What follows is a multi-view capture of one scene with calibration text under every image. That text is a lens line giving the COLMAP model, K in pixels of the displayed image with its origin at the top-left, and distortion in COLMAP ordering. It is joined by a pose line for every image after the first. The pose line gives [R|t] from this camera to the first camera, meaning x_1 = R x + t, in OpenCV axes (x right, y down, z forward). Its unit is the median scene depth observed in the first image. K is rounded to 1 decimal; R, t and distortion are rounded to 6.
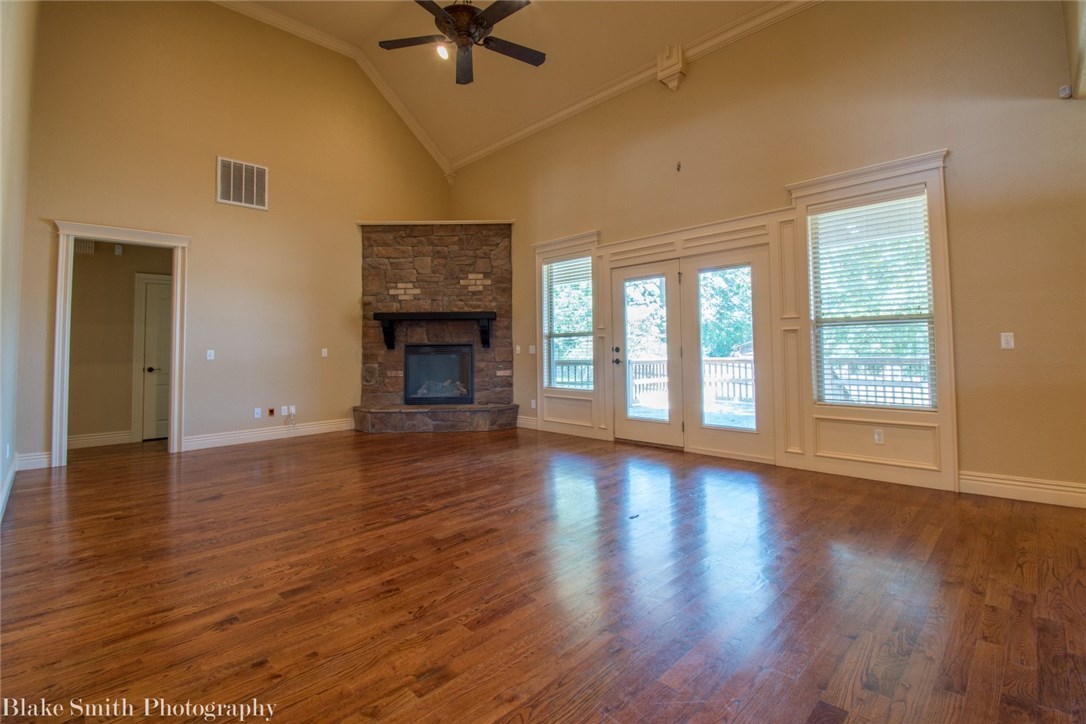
lens RADIAL K [[485.6, 0, 543.0], [0, 485.6, 362.0], [0, 0, 1]] dist [-0.000334, -0.014692]
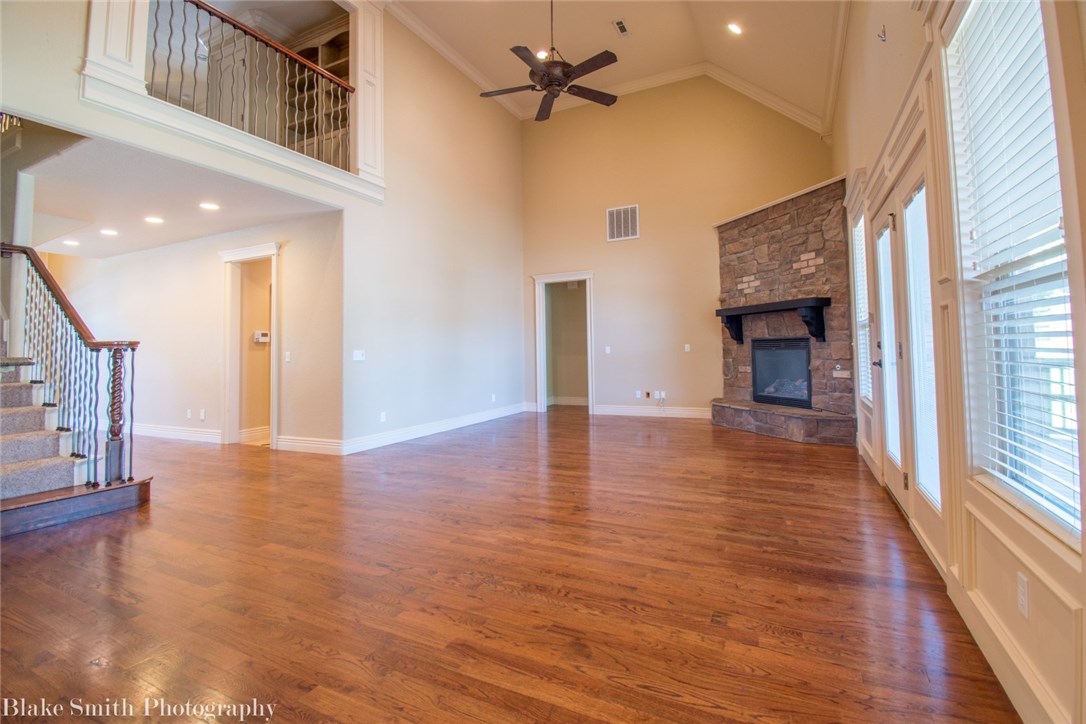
lens RADIAL K [[494.8, 0, 557.8], [0, 494.8, 357.6], [0, 0, 1]] dist [-0.000680, -0.000563]
pose [[0.323156, 0.020103, -0.946132, 0.529483], [-0.008189, 0.999796, 0.018446, -0.014827], [0.946310, 0.001787, 0.323255, 0.320829]]
